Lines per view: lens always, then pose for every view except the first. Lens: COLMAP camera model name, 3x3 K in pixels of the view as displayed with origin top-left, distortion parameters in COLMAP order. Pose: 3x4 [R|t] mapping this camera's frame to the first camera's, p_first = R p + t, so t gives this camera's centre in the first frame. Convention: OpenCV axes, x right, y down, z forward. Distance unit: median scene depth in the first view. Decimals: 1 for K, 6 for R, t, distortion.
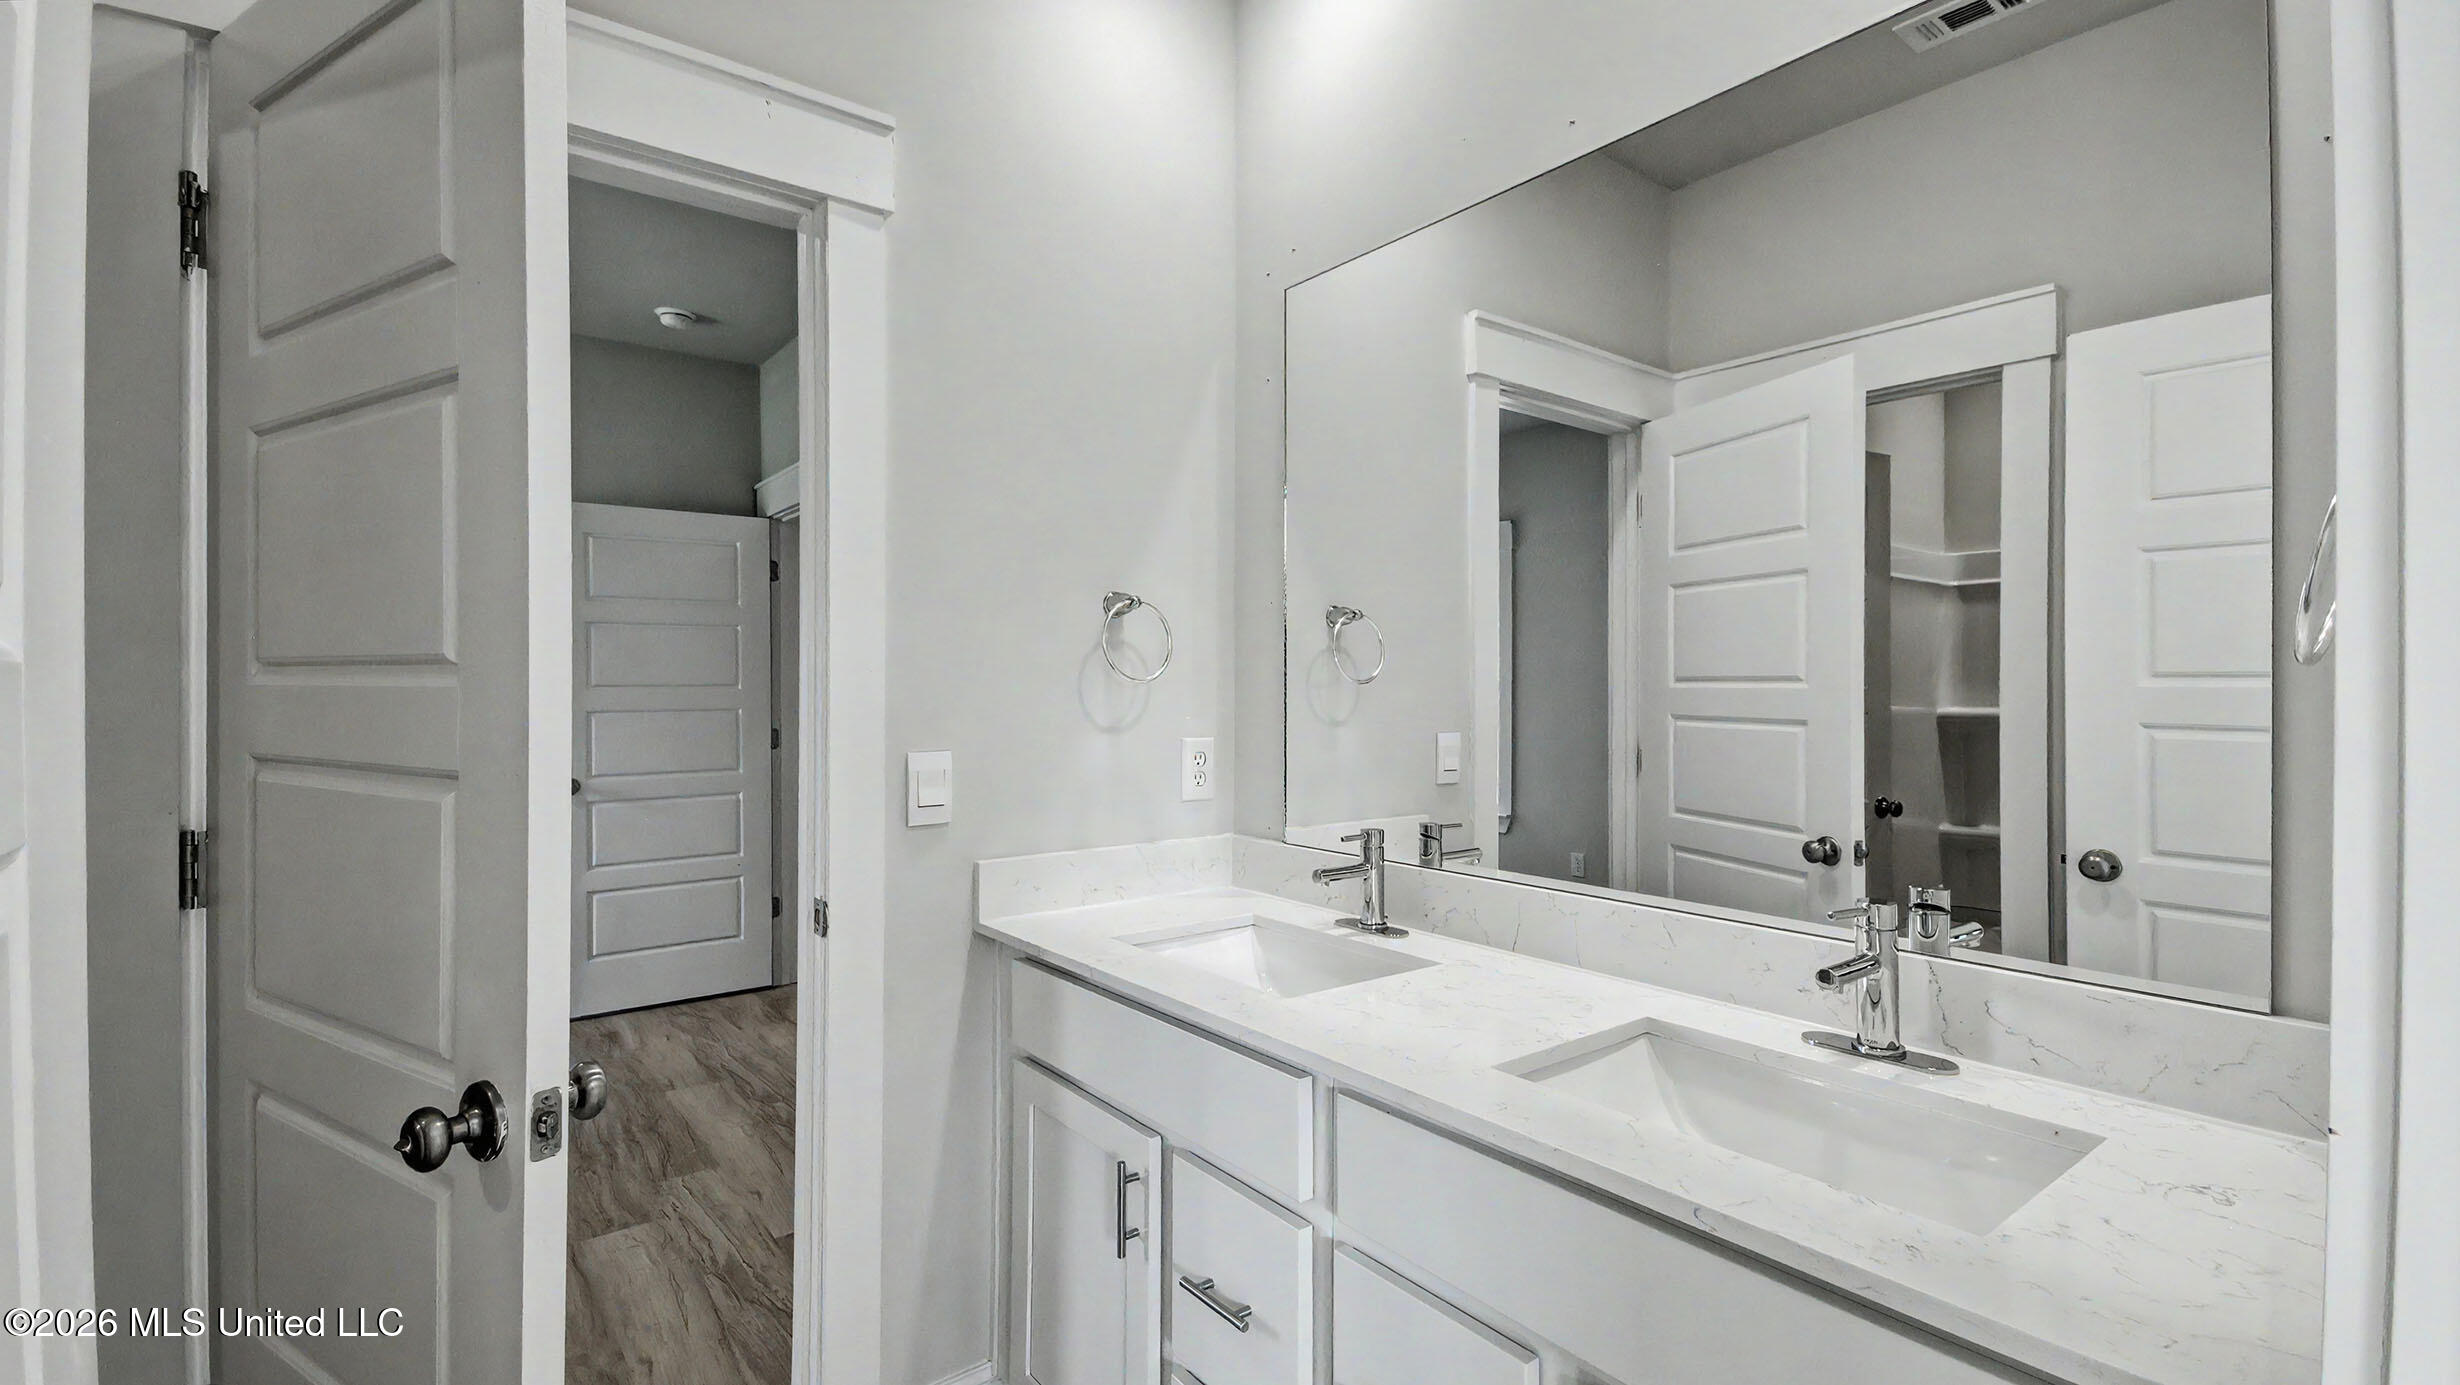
lens RADIAL K [[1095.8, 0, 1220.7], [0, 1095.8, 691.2], [0, 0, 1]] dist [0.027587, -0.000712]
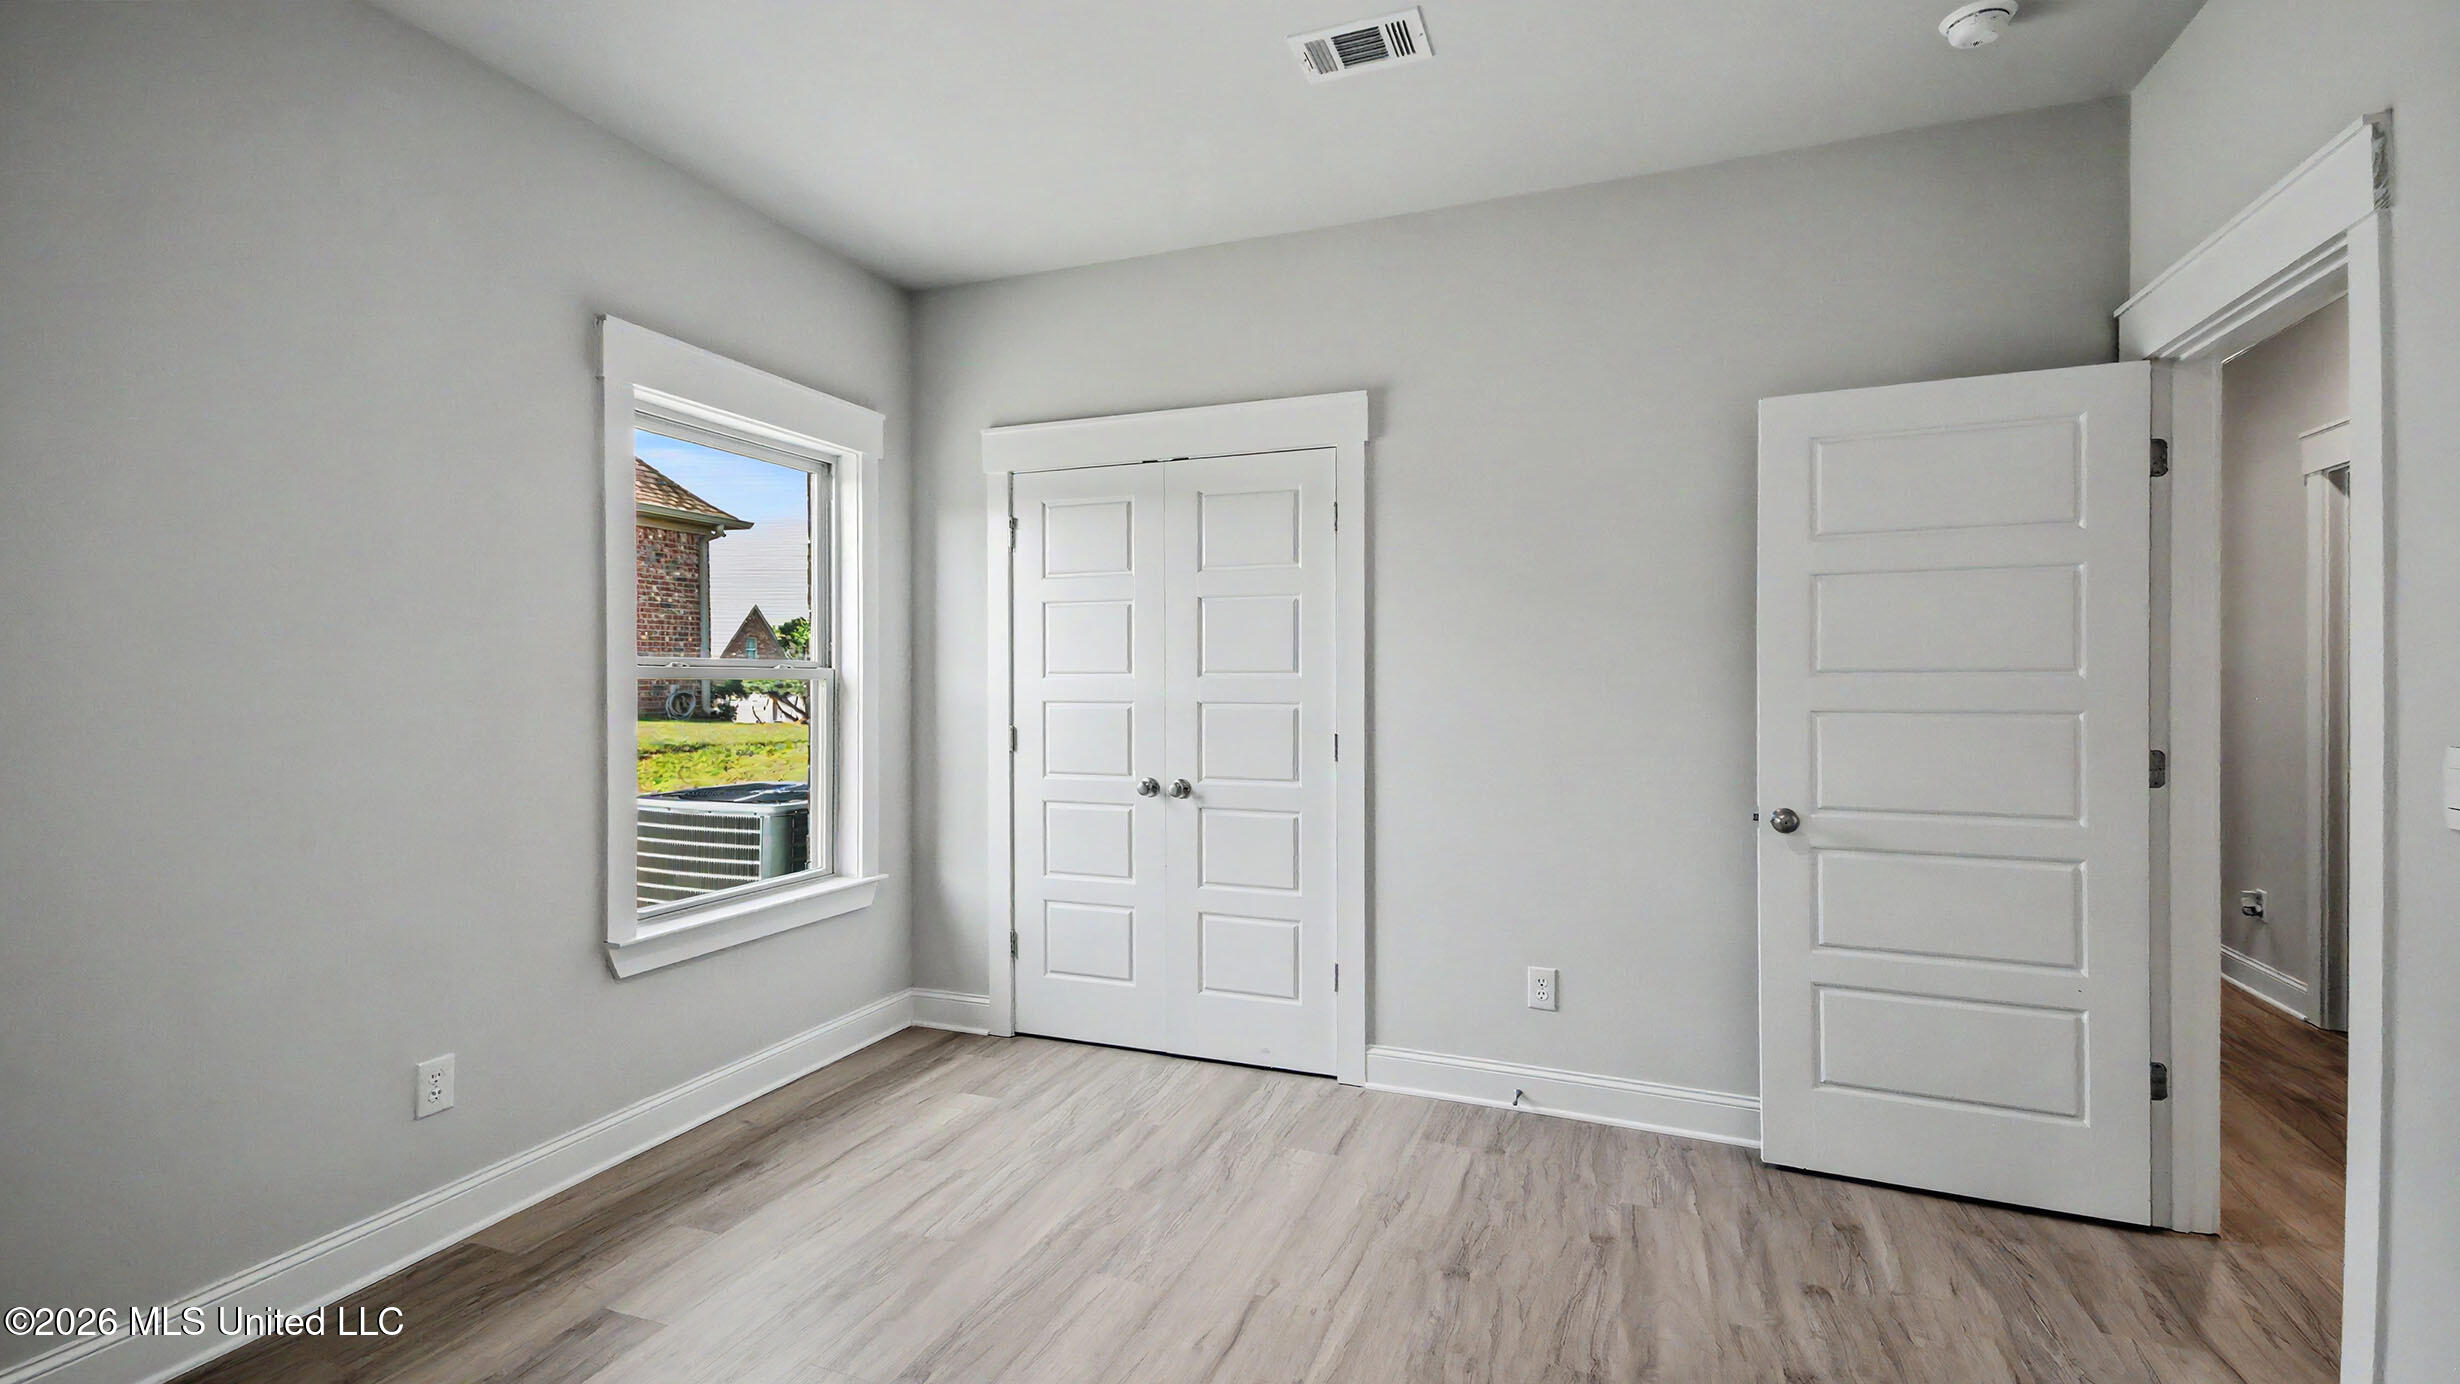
lens RADIAL K [[1095.8, 0, 1217.6], [0, 1095.8, 678.5], [0, 0, 1]] dist [0.027587, -0.000712]
pose [[0.528898, 0.008747, -0.848640, -0.204984], [-0.004619, 0.999962, 0.007428, -0.003223], [0.848673, -0.000009, 0.528919, 0.357576]]
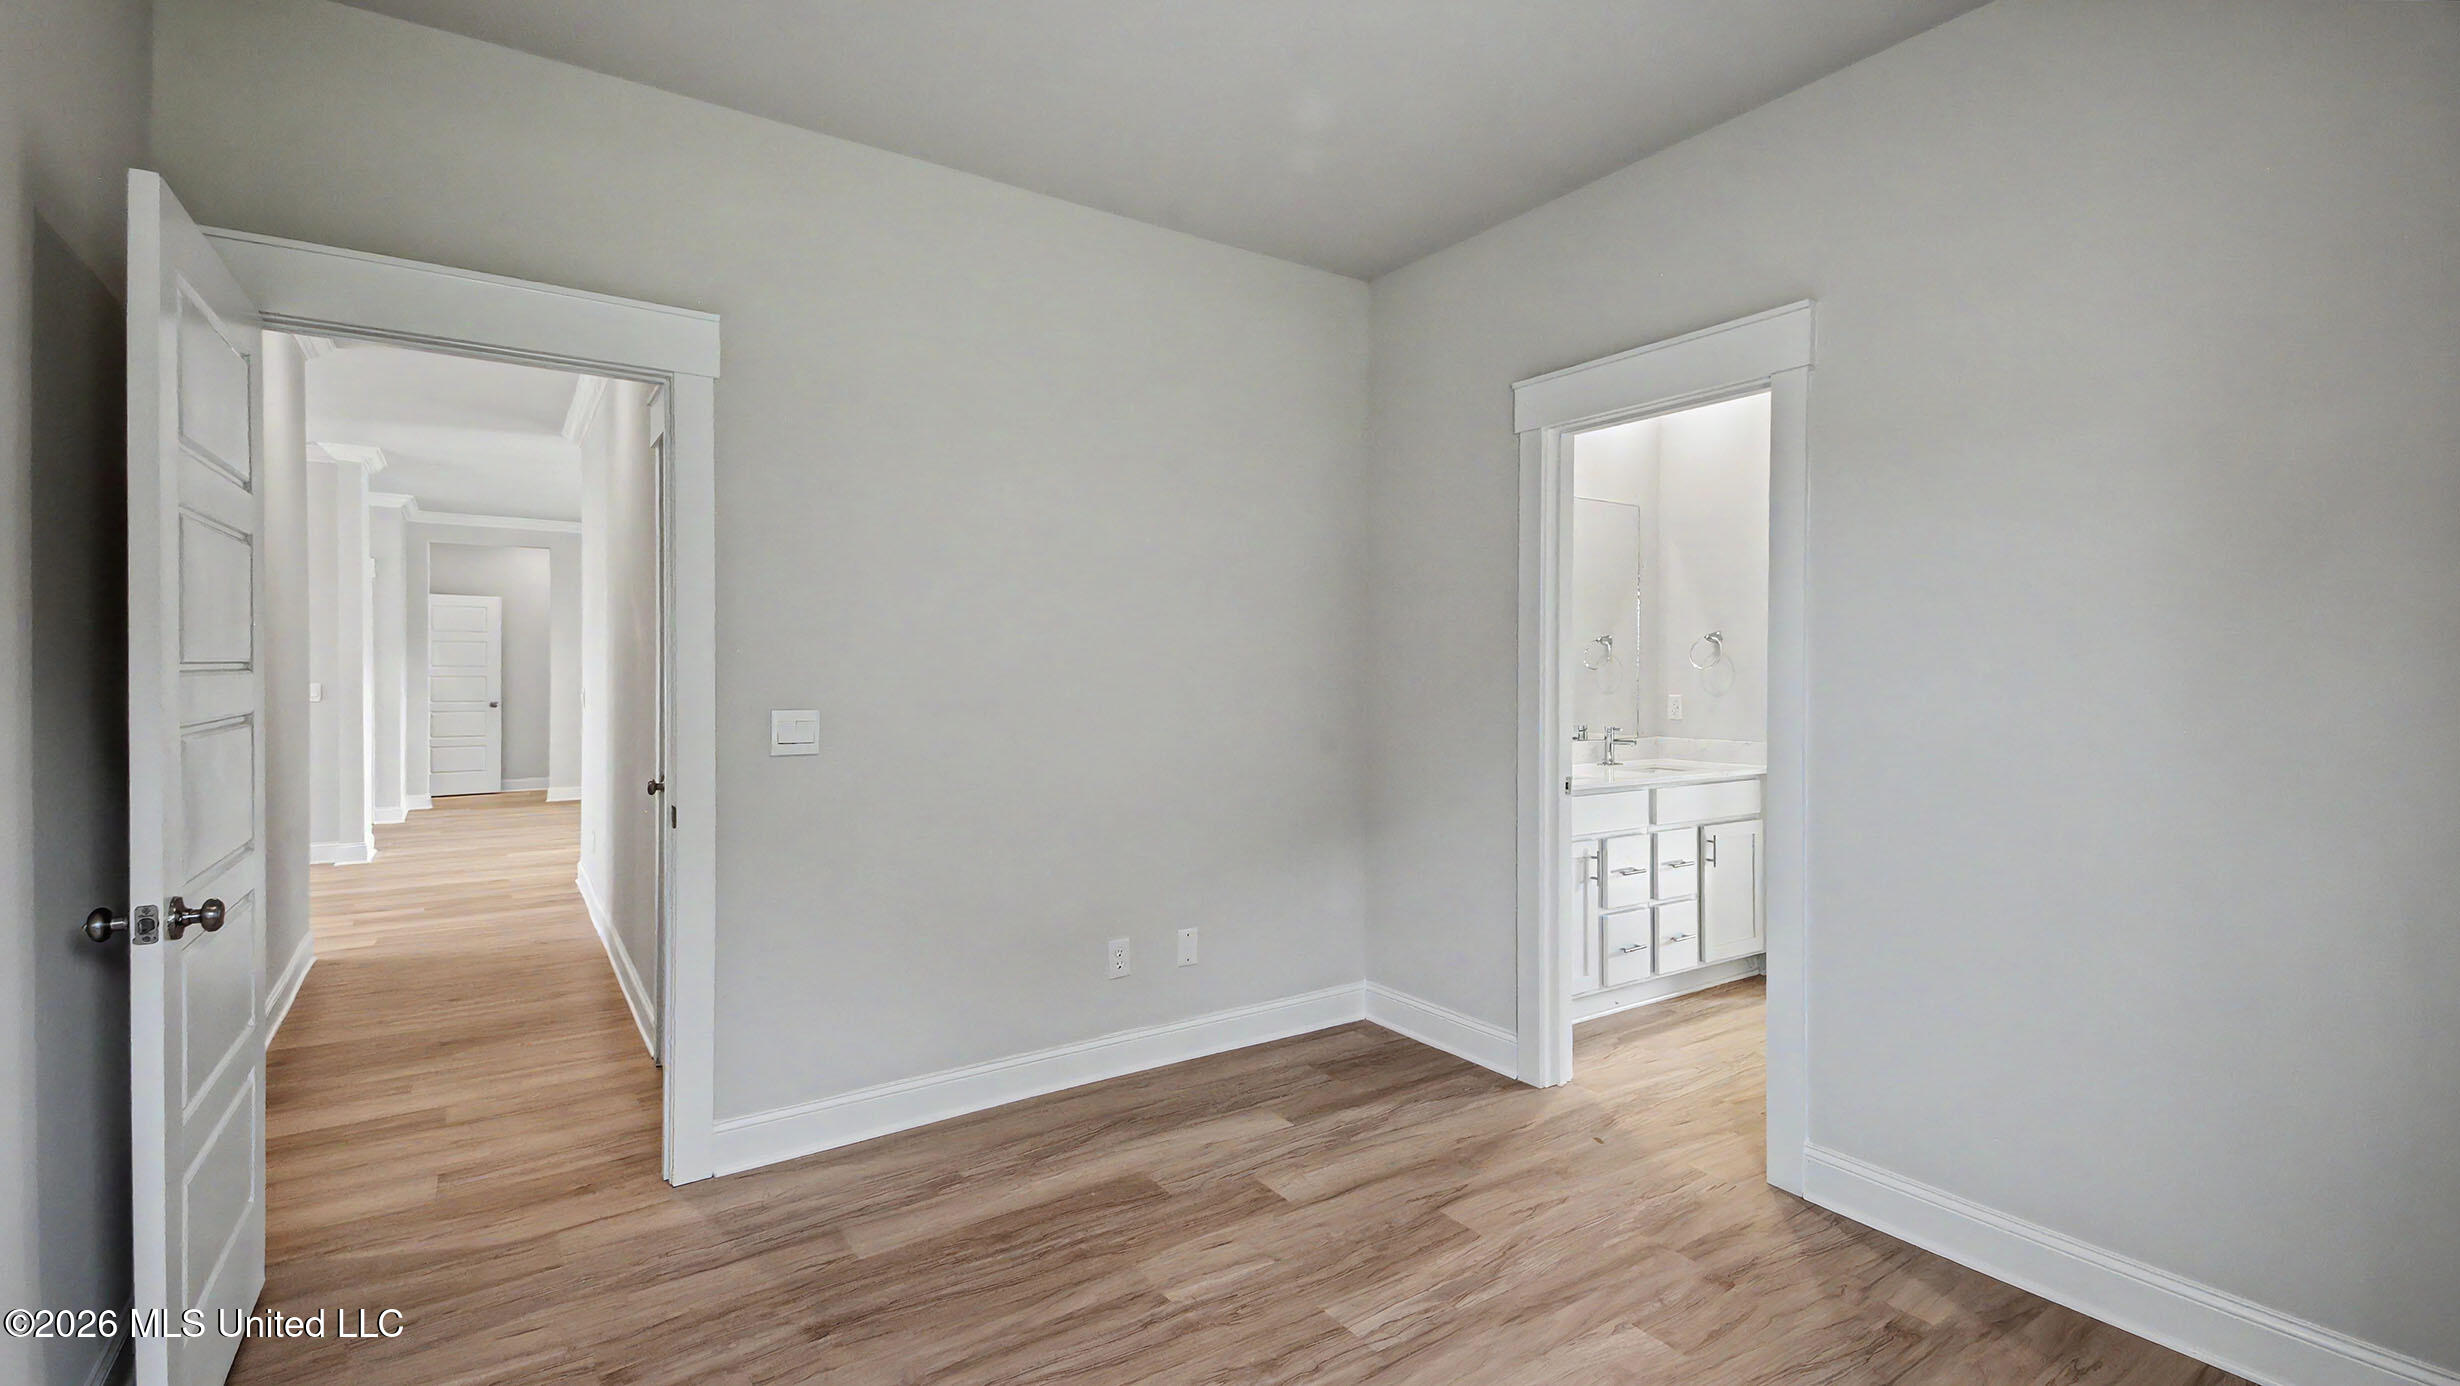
lens RADIAL K [[1087.7, 0, 1229.3], [0, 1087.7, 687.5], [0, 0, 1]] dist [0.003378, 0.000124]
pose [[0.042715, -0.003310, 0.999082, -0.965073], [0.003192, 0.999990, 0.003177, 0.008742], [-0.999082, 0.003054, 0.042725, 0.620066]]
